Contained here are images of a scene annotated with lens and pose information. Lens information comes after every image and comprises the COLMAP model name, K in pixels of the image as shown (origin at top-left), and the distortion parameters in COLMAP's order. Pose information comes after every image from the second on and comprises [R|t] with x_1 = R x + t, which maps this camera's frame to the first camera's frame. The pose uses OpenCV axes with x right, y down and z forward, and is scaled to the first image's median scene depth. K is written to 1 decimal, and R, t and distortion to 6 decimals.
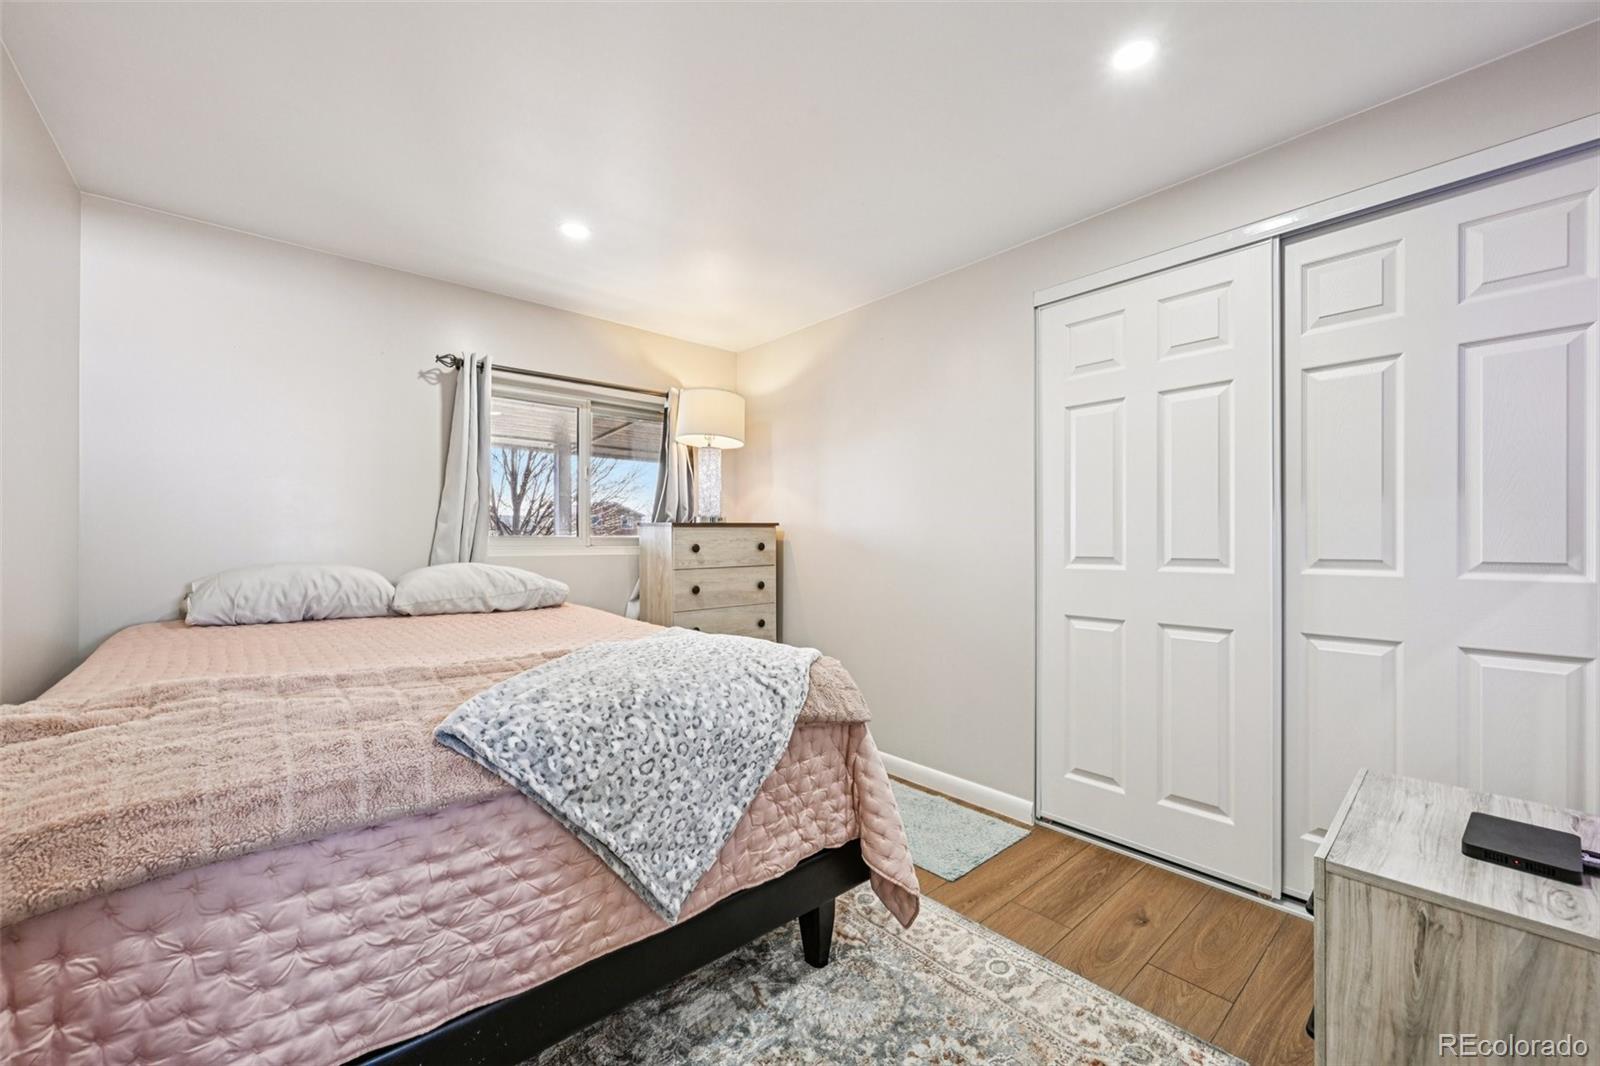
lens RADIAL K [[624.2, 0, 802.5], [0, 624.2, 539.4], [0, 0, 1]] dist [-0.002959, 0.000460]
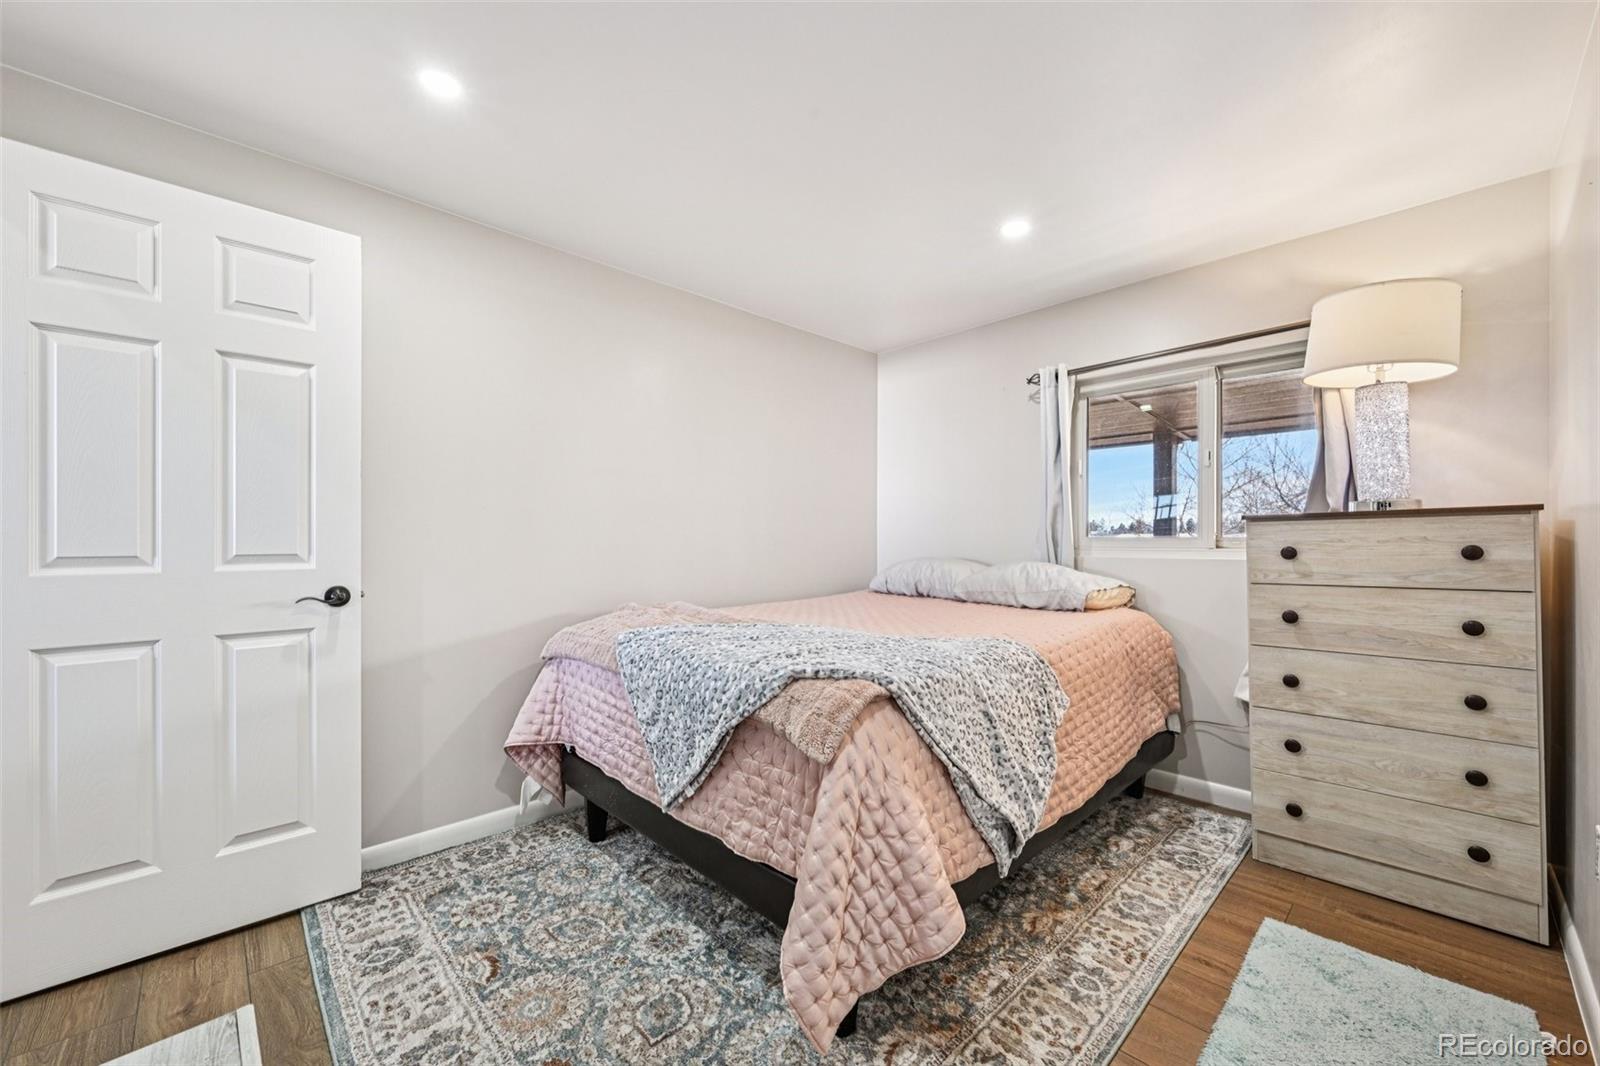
lens RADIAL K [[624.2, 0, 803.0], [0, 624.2, 534.9], [0, 0, 1]] dist [-0.002959, 0.000460]
pose [[0.044230, -0.010138, -0.998970, 0.587202], [0.002839, 0.999946, -0.010022, 0.000421], [0.999017, -0.002393, 0.044256, 0.597768]]
